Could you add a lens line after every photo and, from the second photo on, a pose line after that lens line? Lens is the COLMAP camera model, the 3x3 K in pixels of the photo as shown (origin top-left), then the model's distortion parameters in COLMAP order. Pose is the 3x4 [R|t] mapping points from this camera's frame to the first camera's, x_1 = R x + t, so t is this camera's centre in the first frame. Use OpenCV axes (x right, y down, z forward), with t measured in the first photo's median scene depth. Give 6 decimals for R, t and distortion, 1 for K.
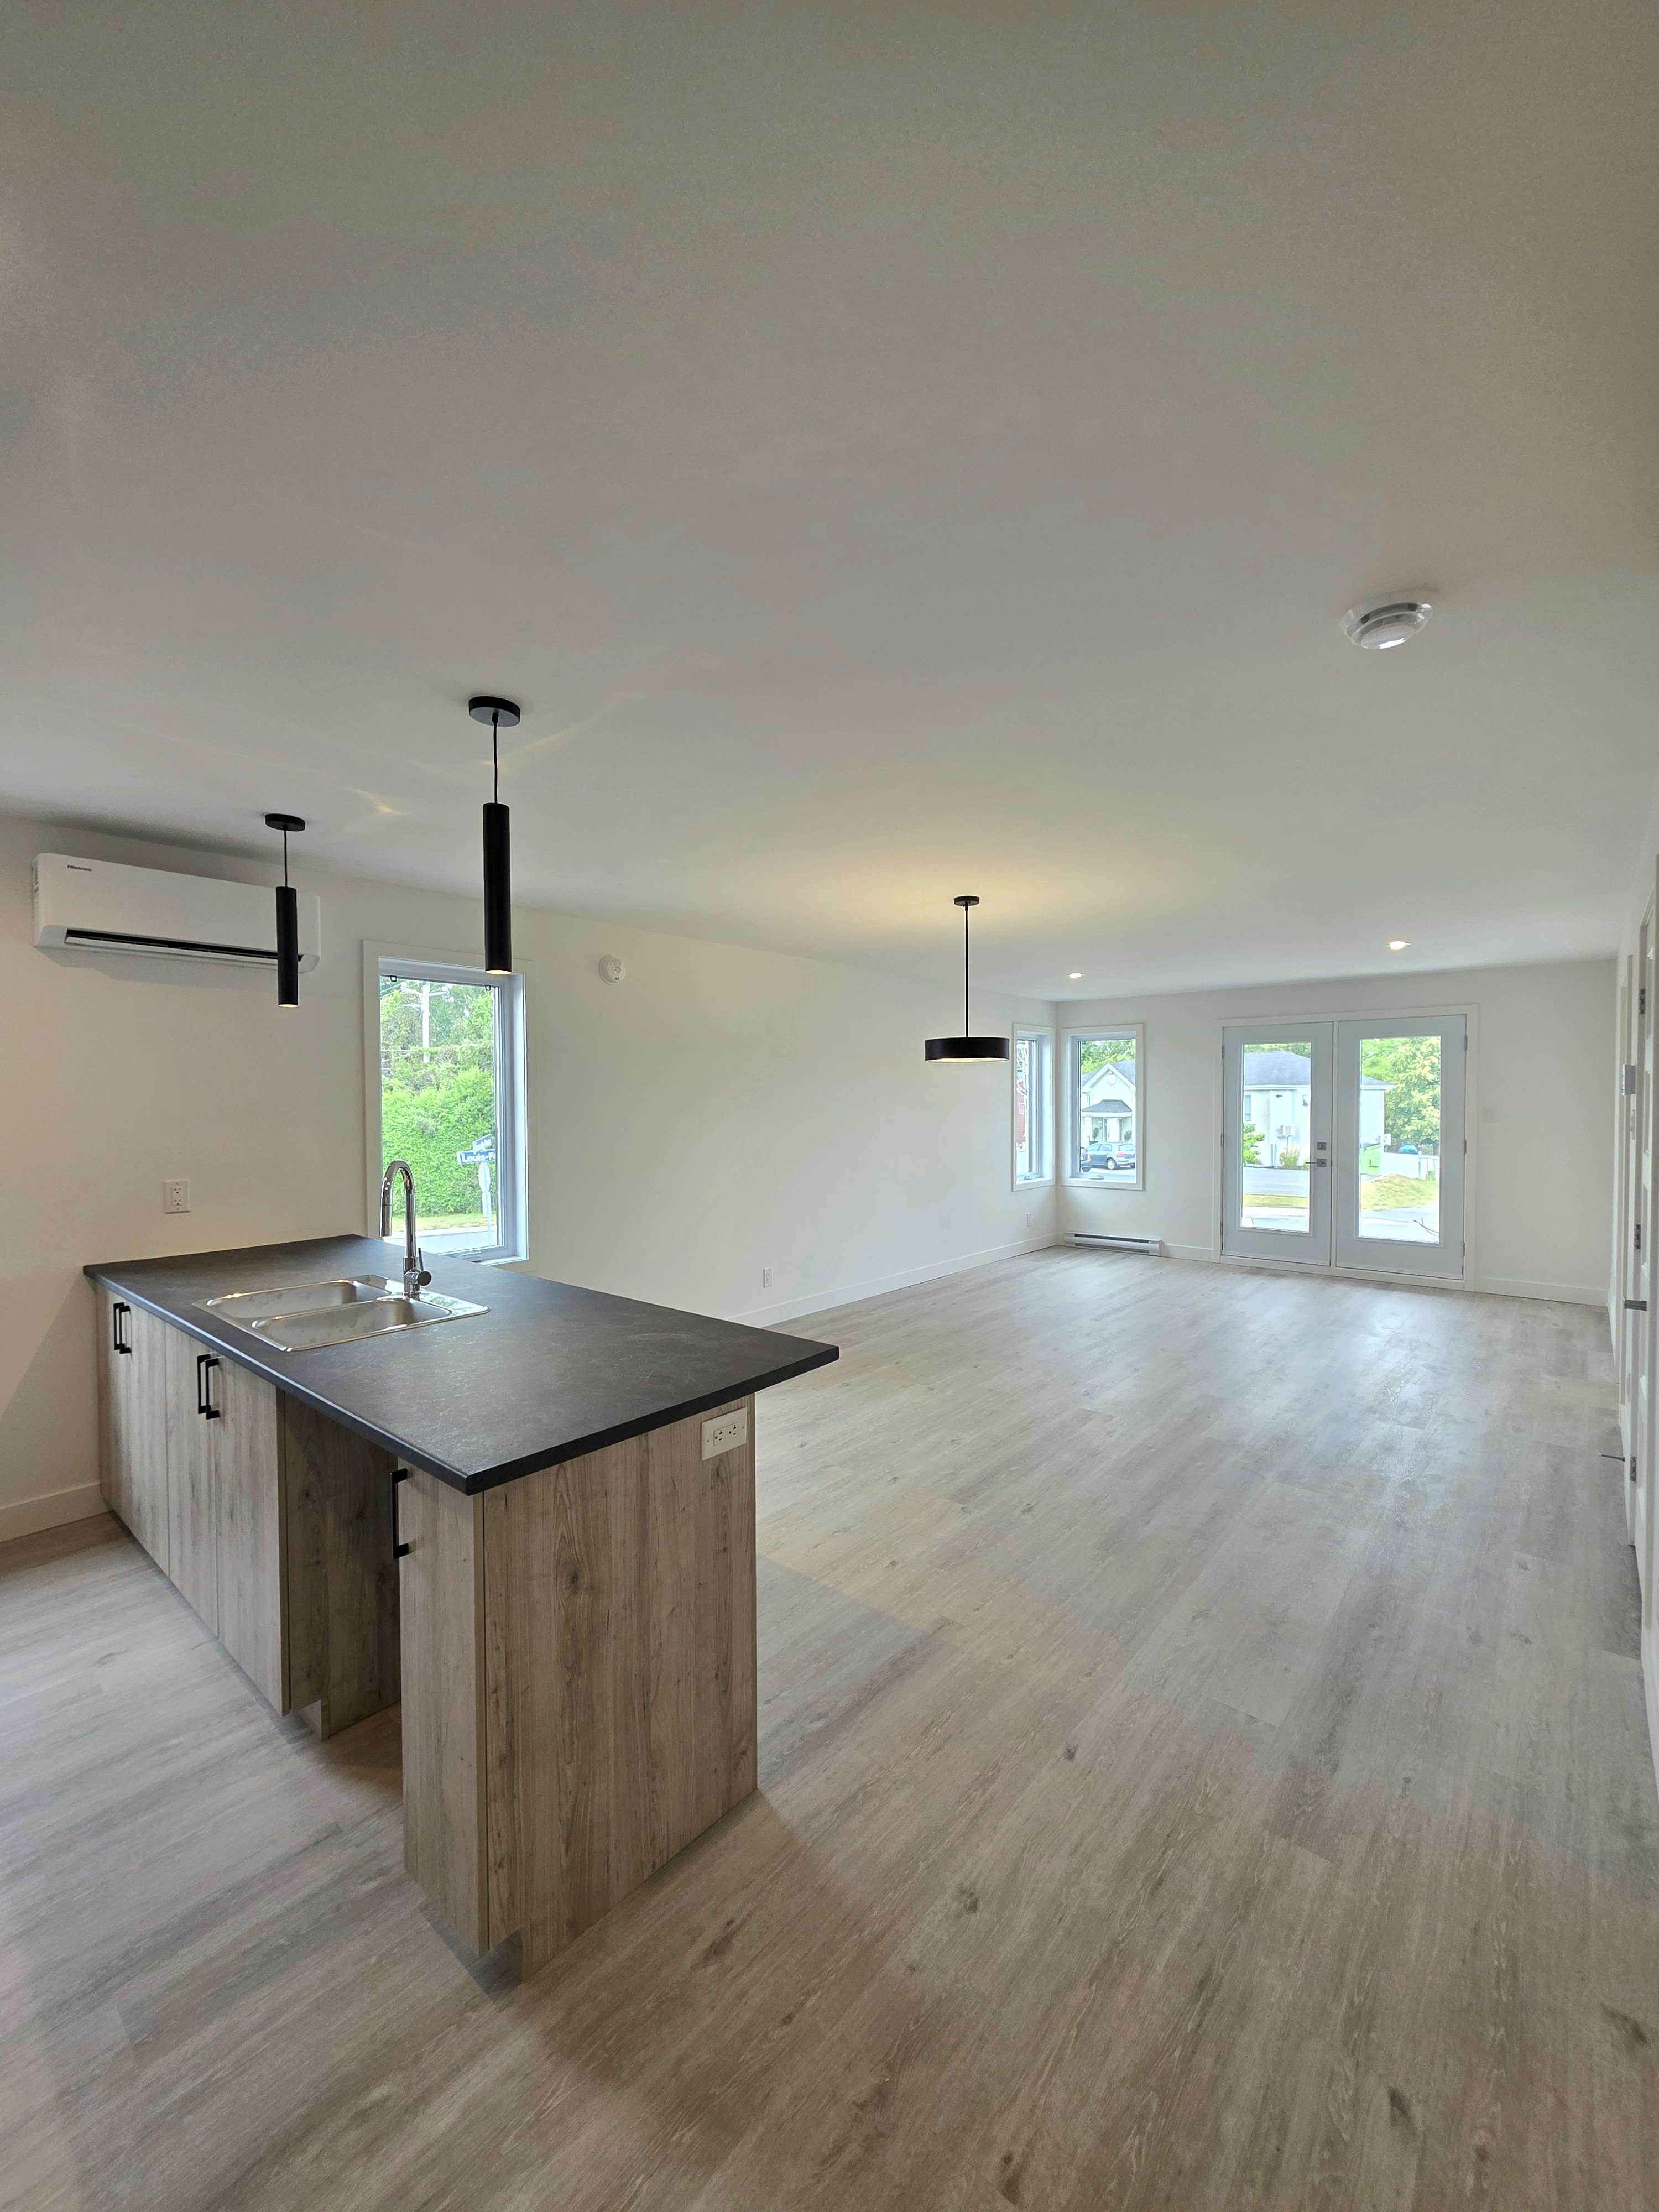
lens RADIAL K [[887.2, 0, 830.1], [0, 887.2, 1114.1], [0, 0, 1]] dist [0.002570, 0.000572]
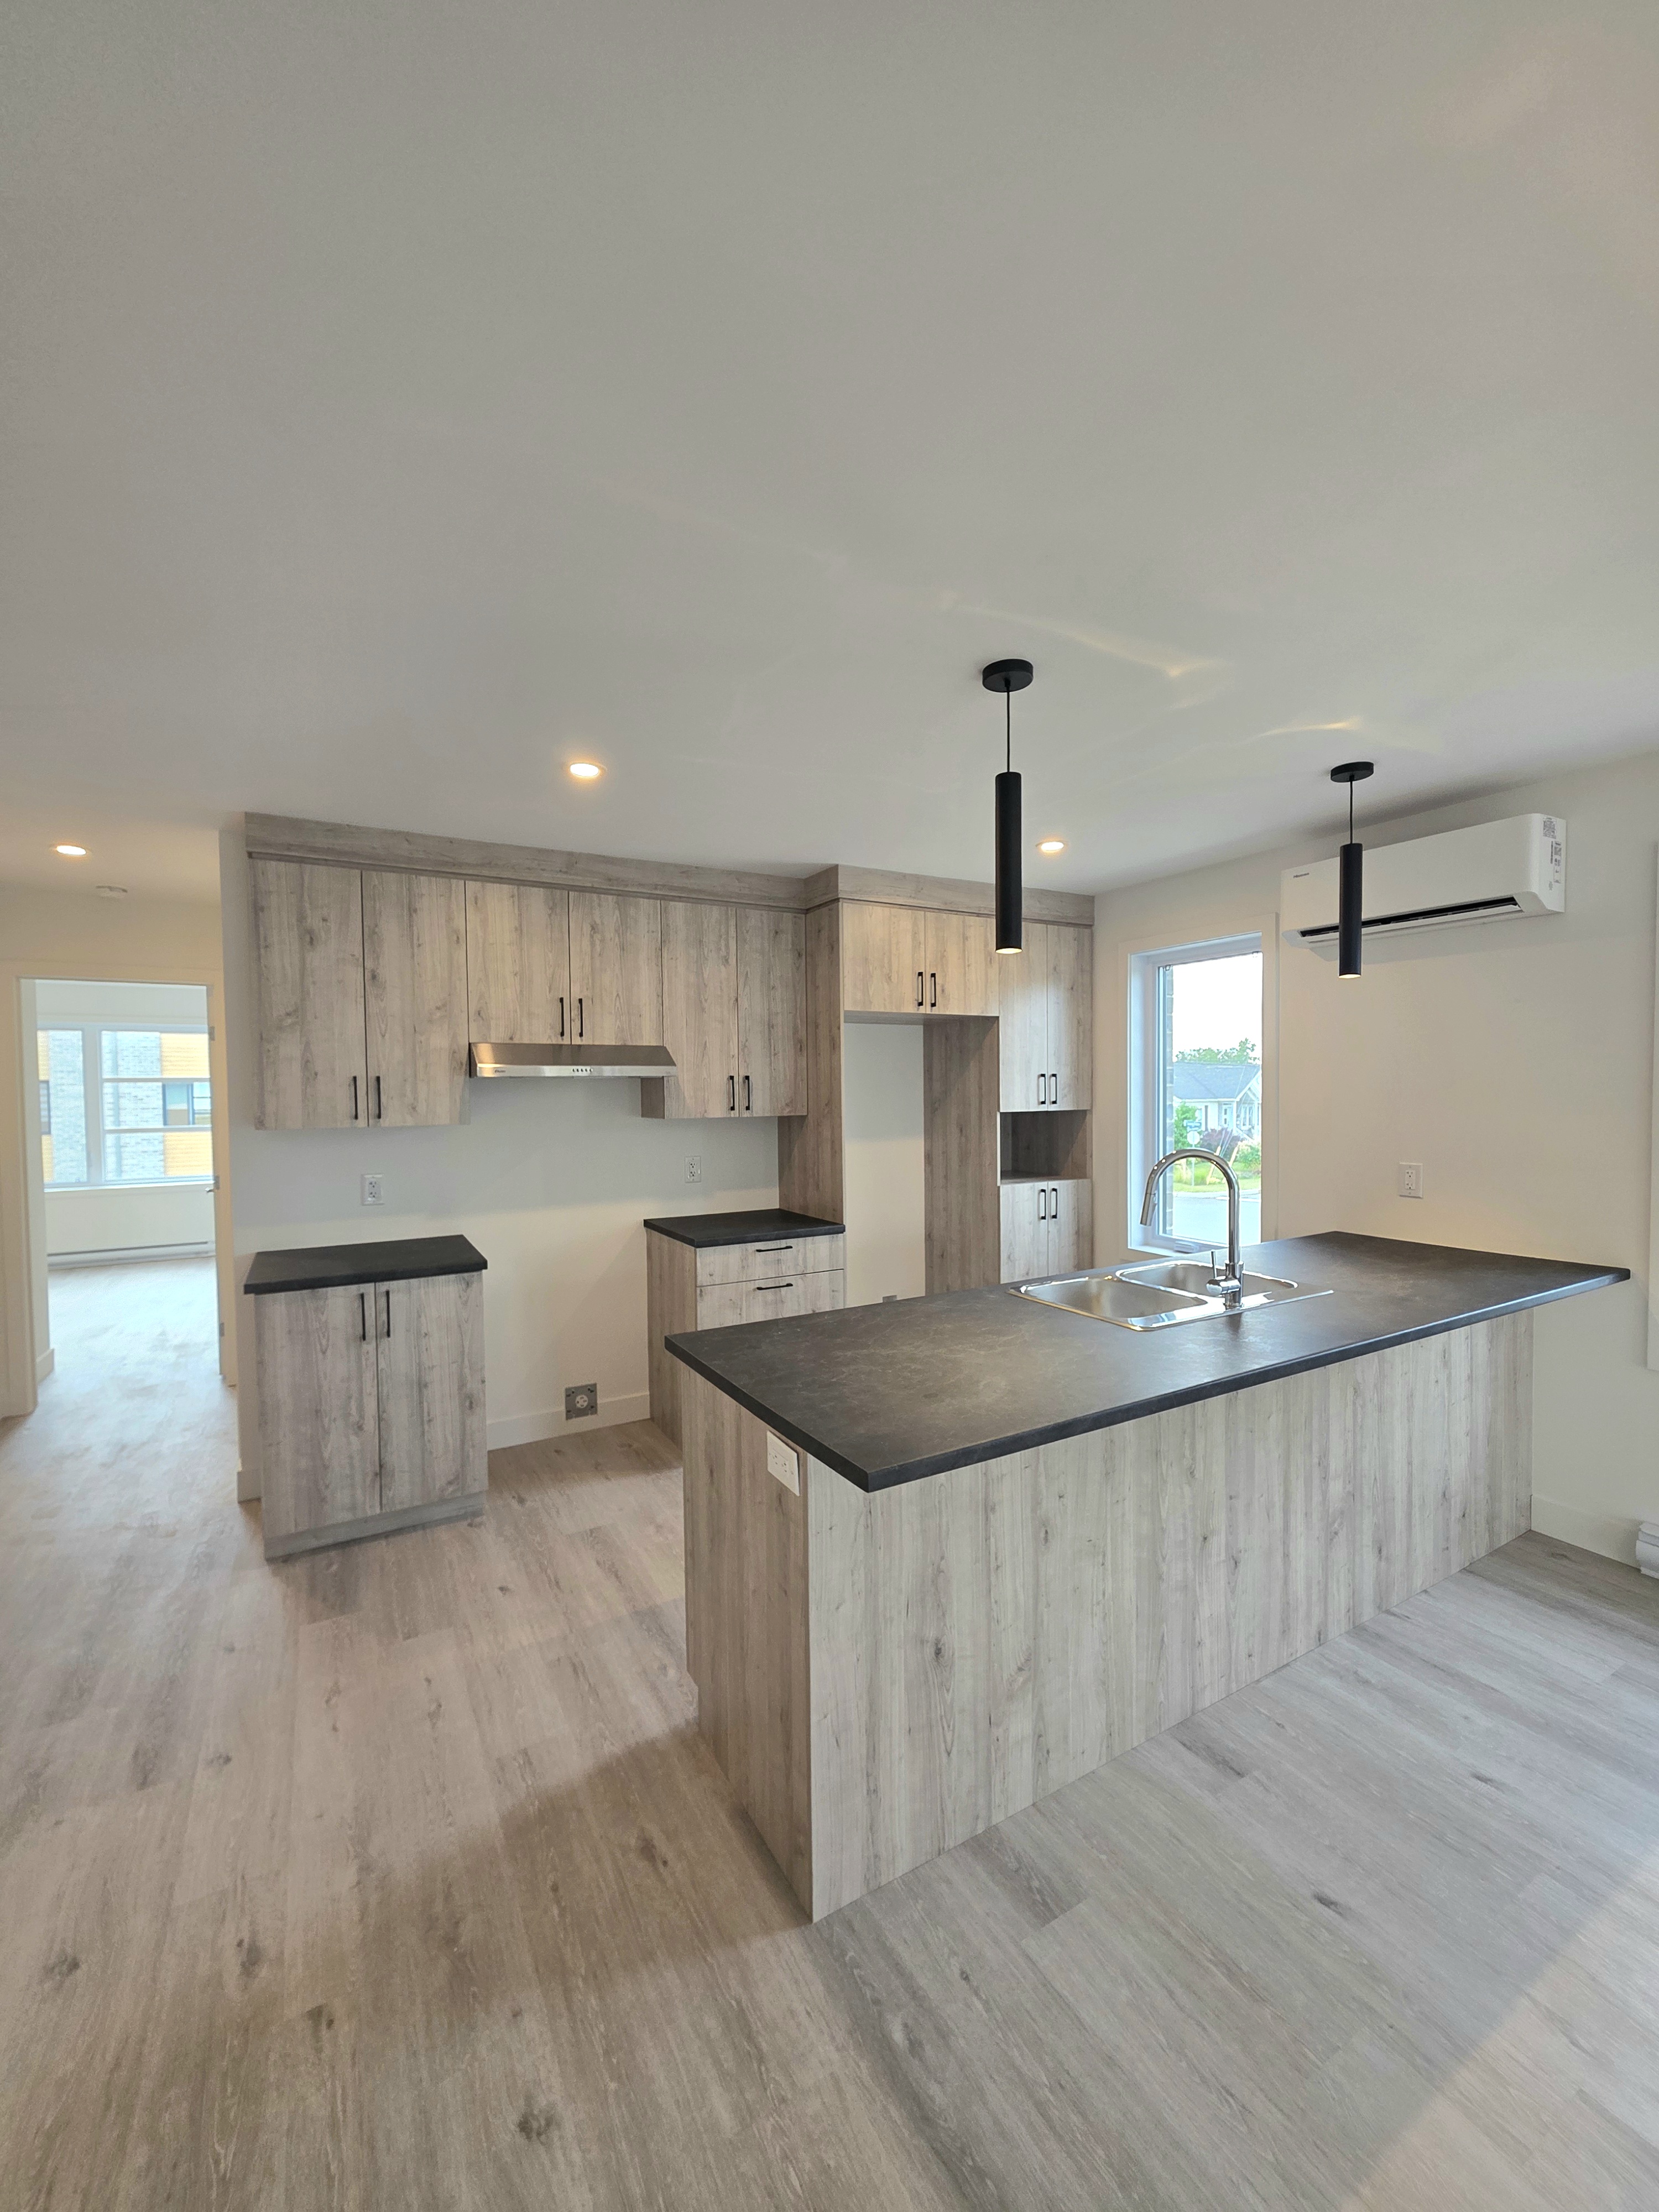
lens RADIAL K [[887.2, 0, 830.1], [0, 887.2, 1114.1], [0, 0, 1]] dist [0.002570, 0.000572]
pose [[-0.332989, 0.037642, -0.942179, 0.681242], [-0.007847, 0.999058, 0.042688, -0.028074], [0.942898, 0.021608, -0.332380, 1.311454]]
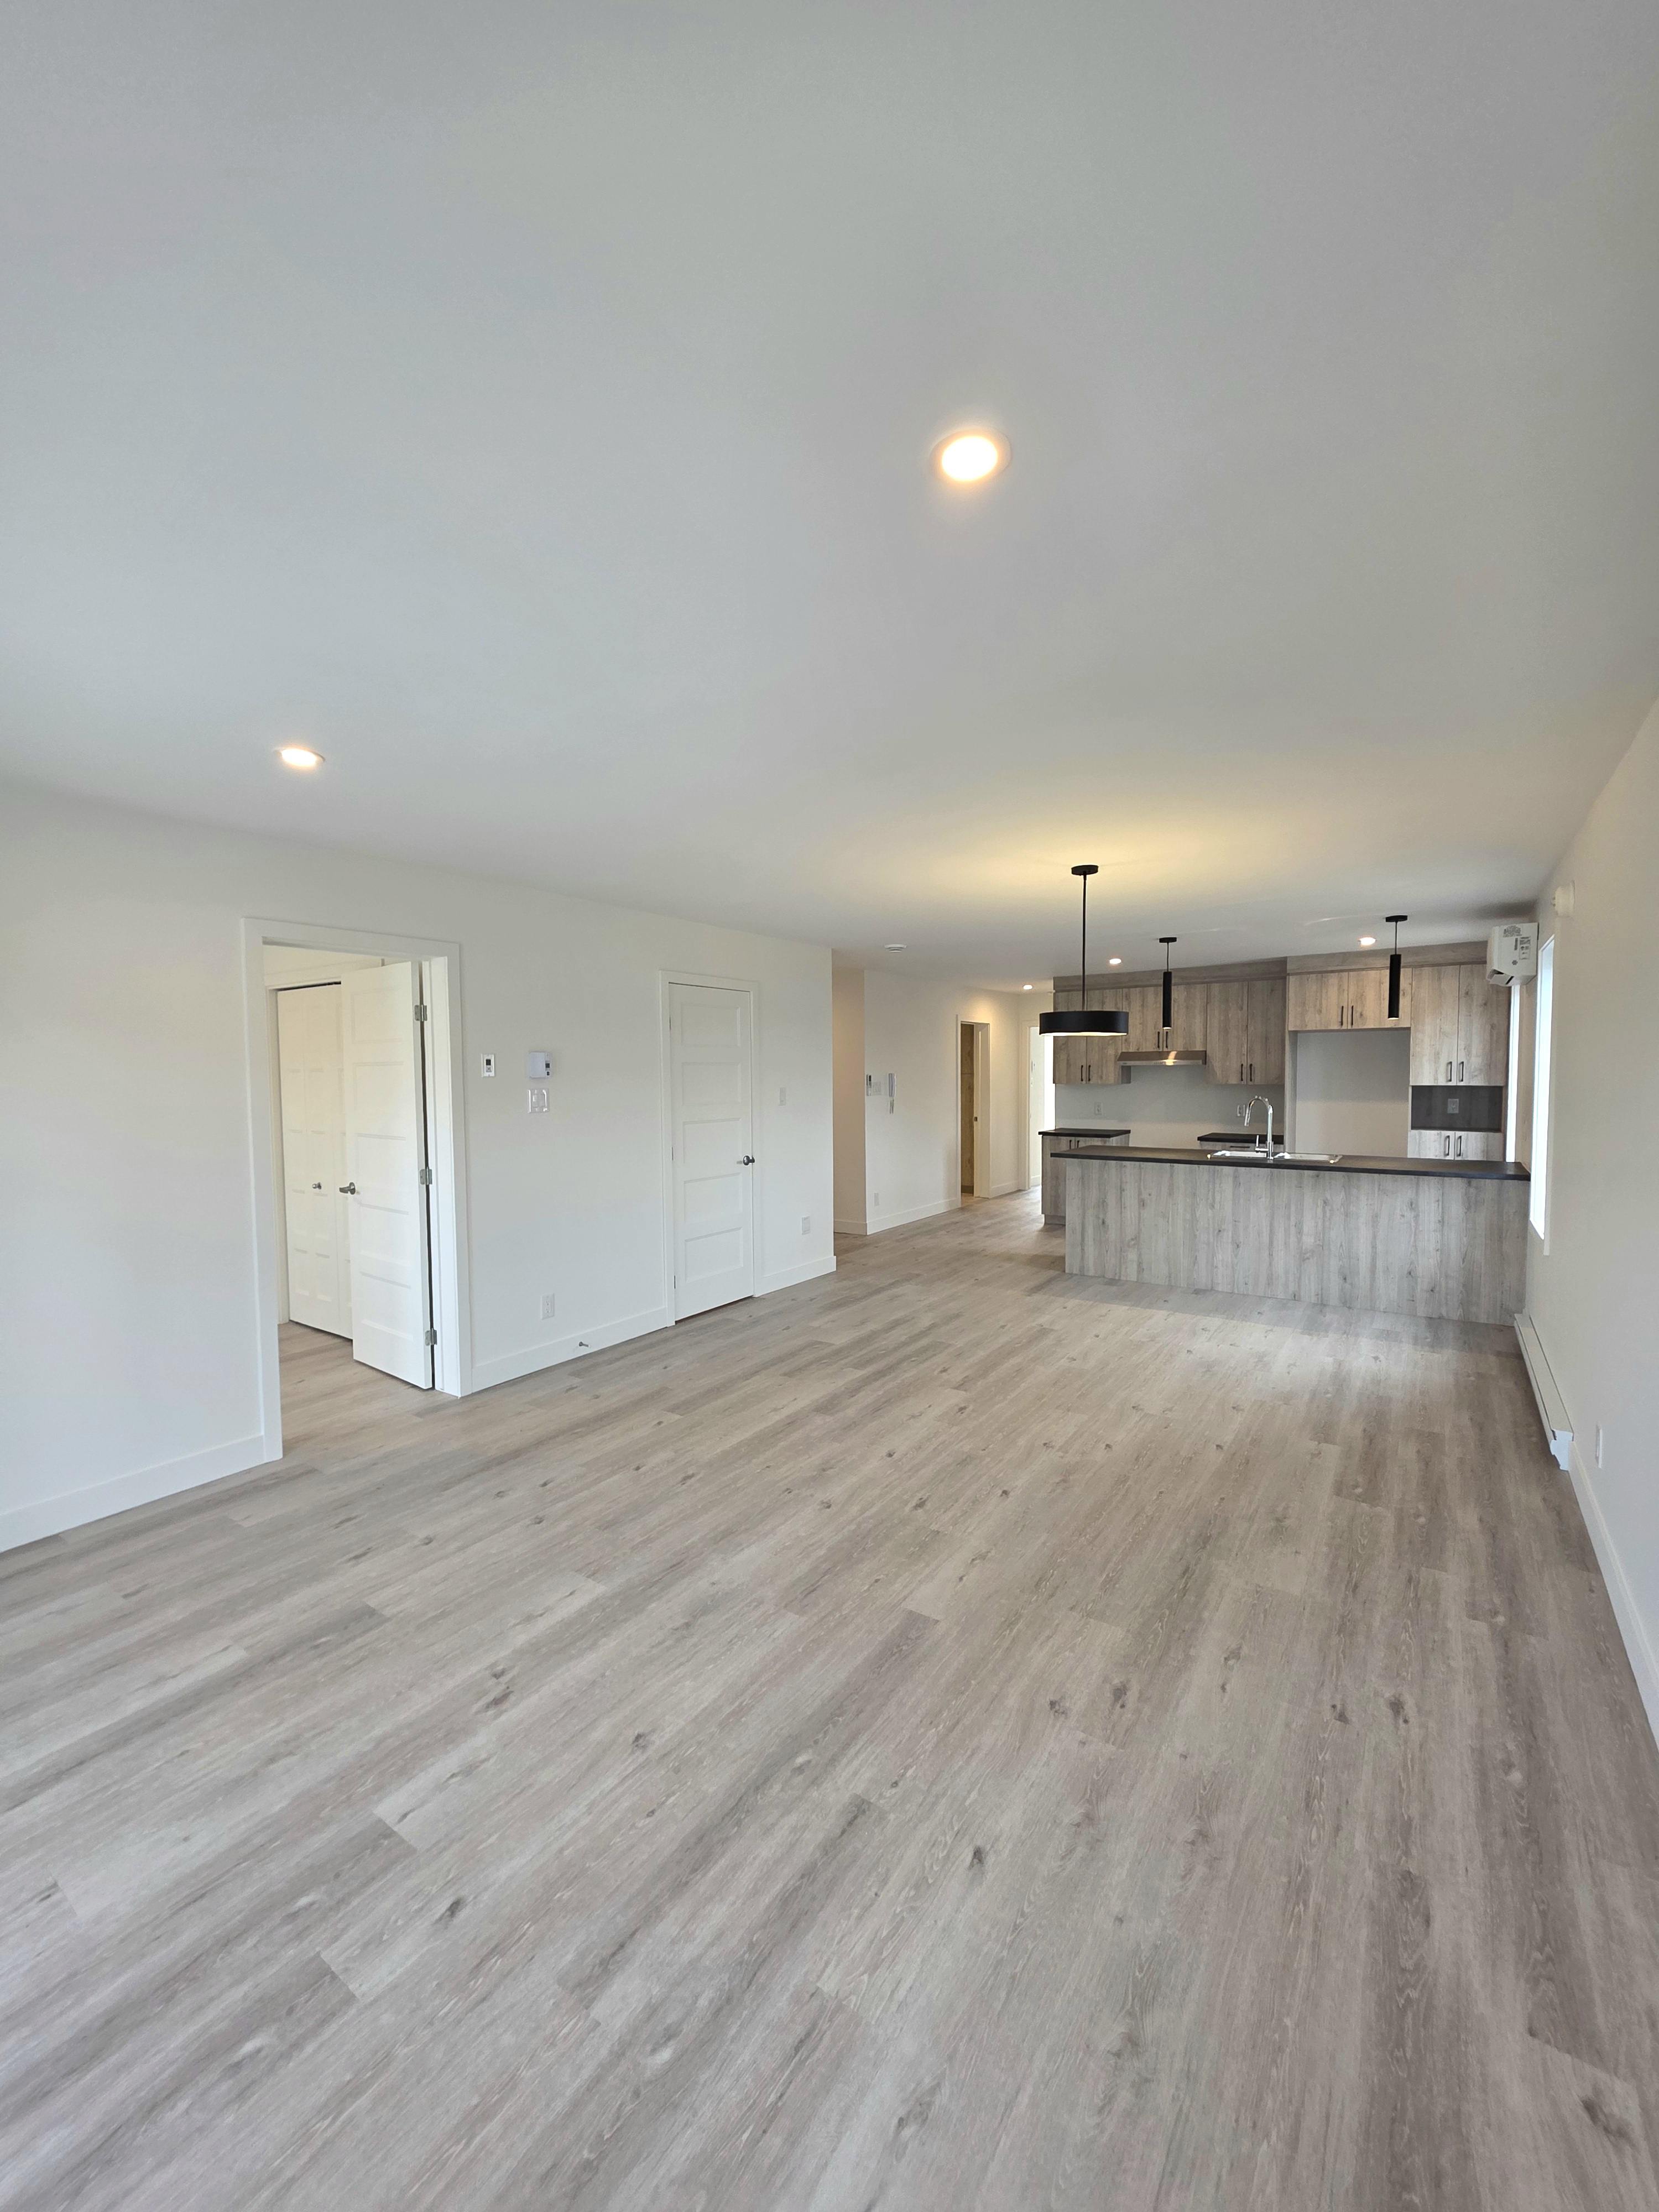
lens RADIAL K [[887.2, 0, 830.1], [0, 887.2, 1114.1], [0, 0, 1]] dist [0.002570, 0.000572]
pose [[-0.994238, 0.014941, -0.106150, 1.201747], [0.007707, 0.997639, 0.068235, -0.093090], [0.106919, 0.067024, -0.992006, 4.356257]]
